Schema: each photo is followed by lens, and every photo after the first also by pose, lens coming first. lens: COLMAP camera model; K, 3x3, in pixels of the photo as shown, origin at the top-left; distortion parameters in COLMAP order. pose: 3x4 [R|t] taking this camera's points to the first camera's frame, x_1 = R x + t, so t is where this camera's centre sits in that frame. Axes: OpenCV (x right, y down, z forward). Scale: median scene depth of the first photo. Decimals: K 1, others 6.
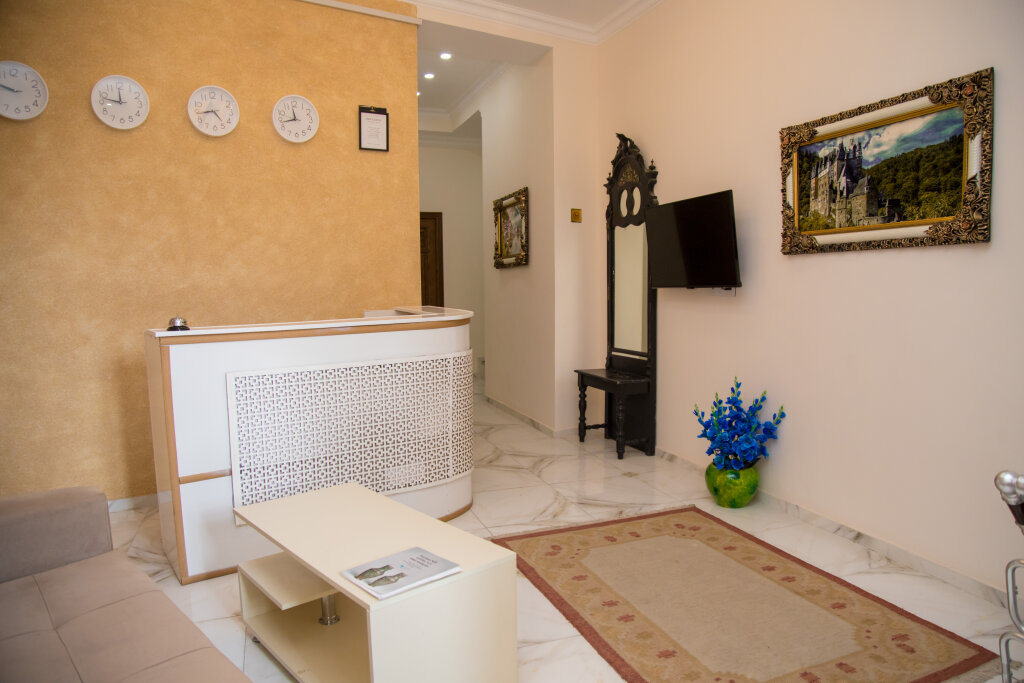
lens RADIAL K [[689.9, 0, 517.5], [0, 689.9, 352.3], [0, 0, 1]] dist [-0.130101, 0.068639]
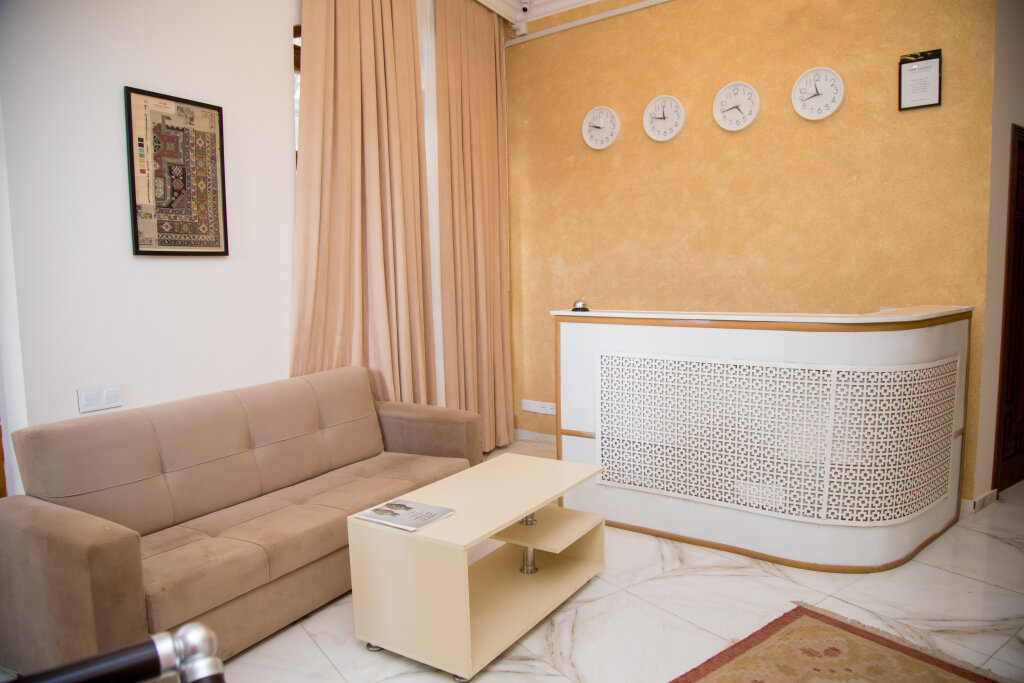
lens RADIAL K [[689.9, 0, 517.5], [0, 689.9, 352.3], [0, 0, 1]] dist [-0.130101, 0.068639]
pose [[0.274514, 0.111714, -0.955072, 0.487722], [-0.089671, 0.991875, 0.090244, -0.045122], [0.957393, 0.060869, 0.282301, 0.394987]]
